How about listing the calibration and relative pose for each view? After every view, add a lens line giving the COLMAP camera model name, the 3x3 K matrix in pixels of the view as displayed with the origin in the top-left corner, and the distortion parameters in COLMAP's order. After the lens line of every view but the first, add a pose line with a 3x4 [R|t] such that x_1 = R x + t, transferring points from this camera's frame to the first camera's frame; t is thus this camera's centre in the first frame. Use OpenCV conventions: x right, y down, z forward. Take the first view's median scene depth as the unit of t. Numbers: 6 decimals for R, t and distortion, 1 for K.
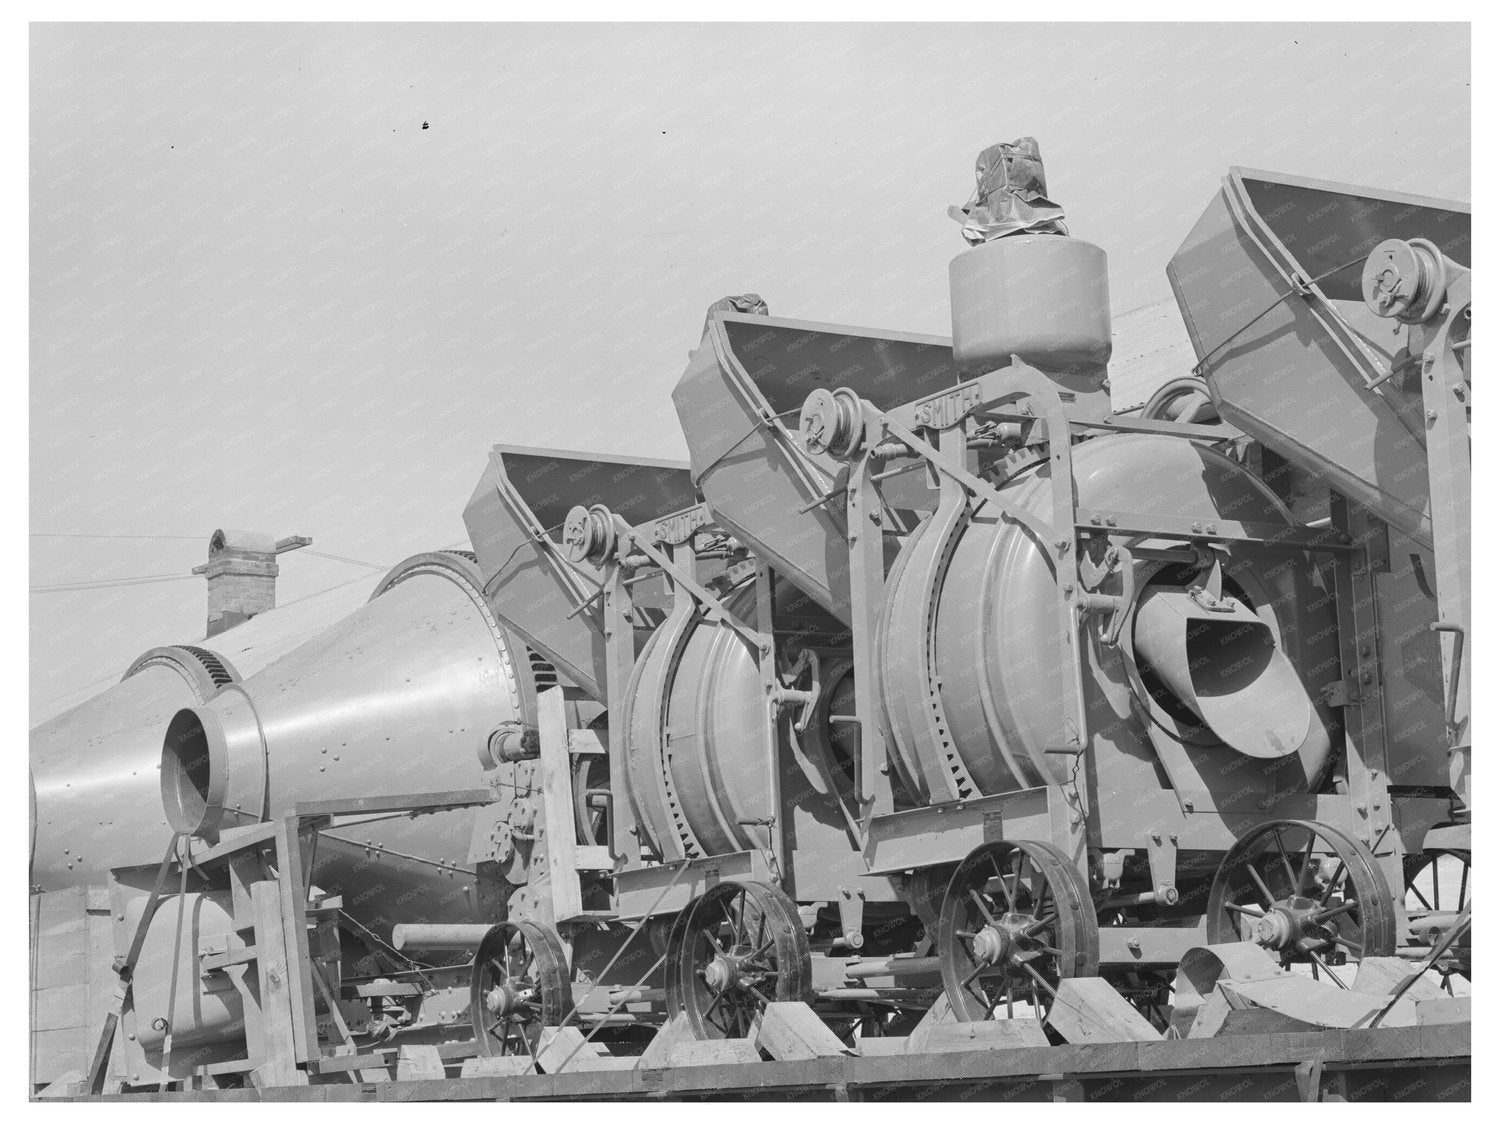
lens RADIAL K [[2901.0, 0, 750.0], [0, 2901.0, 562.0], [0, 0, 1]] dist [-0.026795, 0.029853]
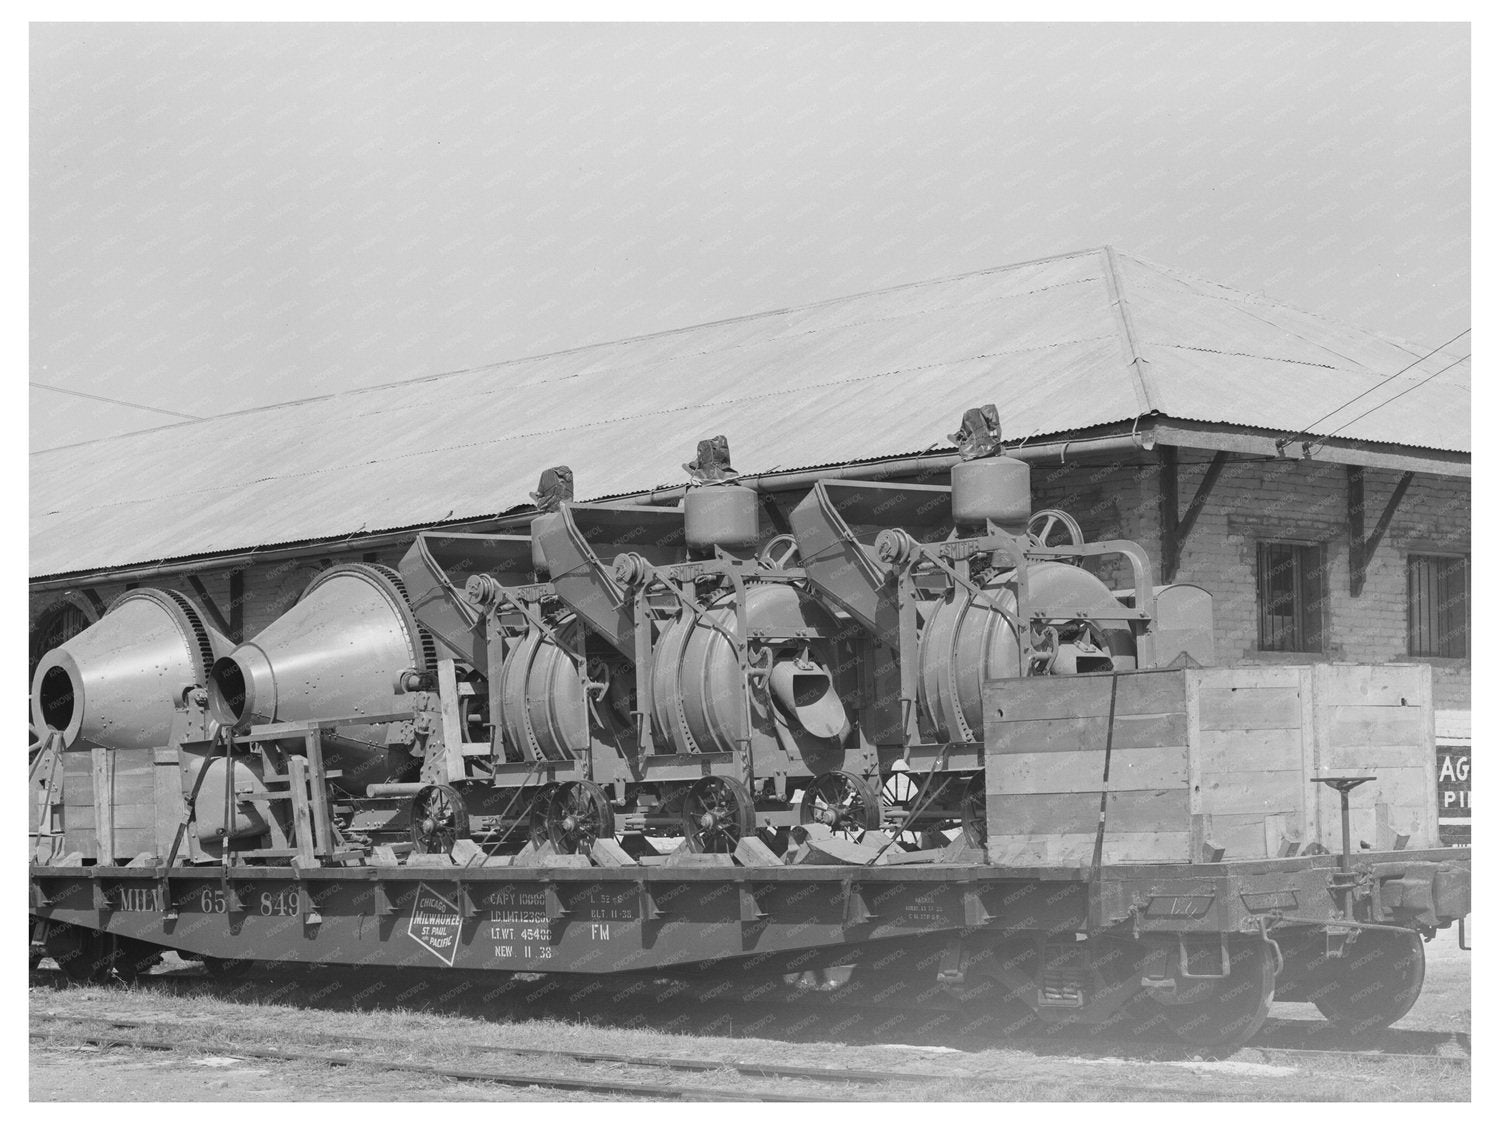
lens RADIAL K [[2400.3, 0, 750.0], [0, 2400.3, 562.0], [0, 0, 1]] dist [-0.013913, -0.000477]
pose [[0.985224, 0.017689, 0.170356, -0.188425], [-0.030955, 0.996663, 0.075530, -0.193481], [-0.168452, -0.079687, 0.982484, -0.768419]]
